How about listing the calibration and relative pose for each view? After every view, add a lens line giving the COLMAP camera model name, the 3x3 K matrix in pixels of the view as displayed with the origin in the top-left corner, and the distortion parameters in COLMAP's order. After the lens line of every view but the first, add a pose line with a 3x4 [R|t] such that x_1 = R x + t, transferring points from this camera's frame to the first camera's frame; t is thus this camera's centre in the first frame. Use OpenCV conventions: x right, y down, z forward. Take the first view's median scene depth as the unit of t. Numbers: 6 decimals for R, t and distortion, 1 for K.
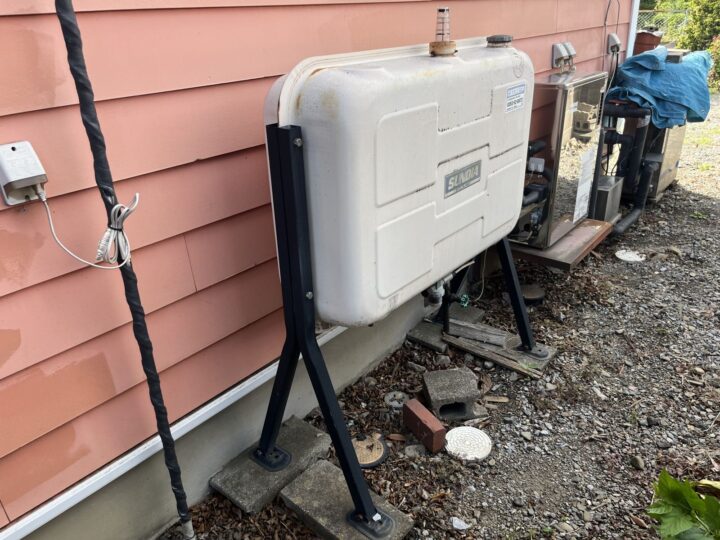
lens RADIAL K [[548.7, 0, 359.5], [0, 548.7, 267.5], [0, 0, 1]] dist [0.008539, -0.019039]
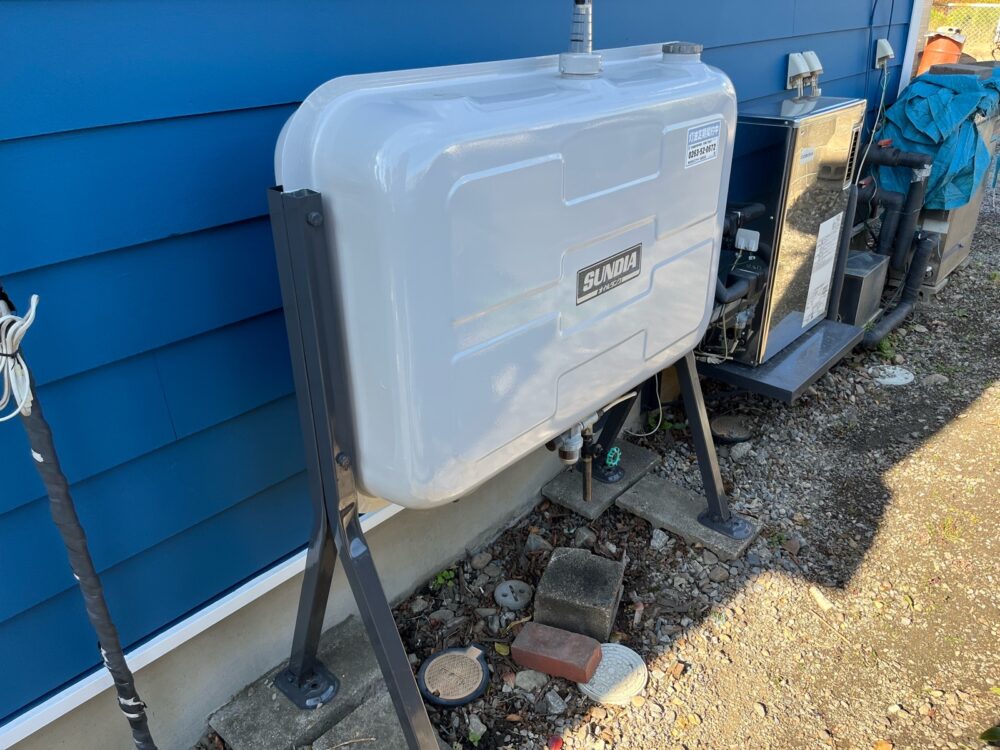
lens RADIAL K [[760.8, 0, 500.7], [0, 760.8, 376.8], [0, 0, 1]] dist [0.008783, 0.001531]
pose [[0.998996, 0.037121, -0.025095, 0.079637], [-0.036380, 0.998906, 0.029366, -0.056924], [0.026158, -0.028424, 0.999254, 0.108145]]
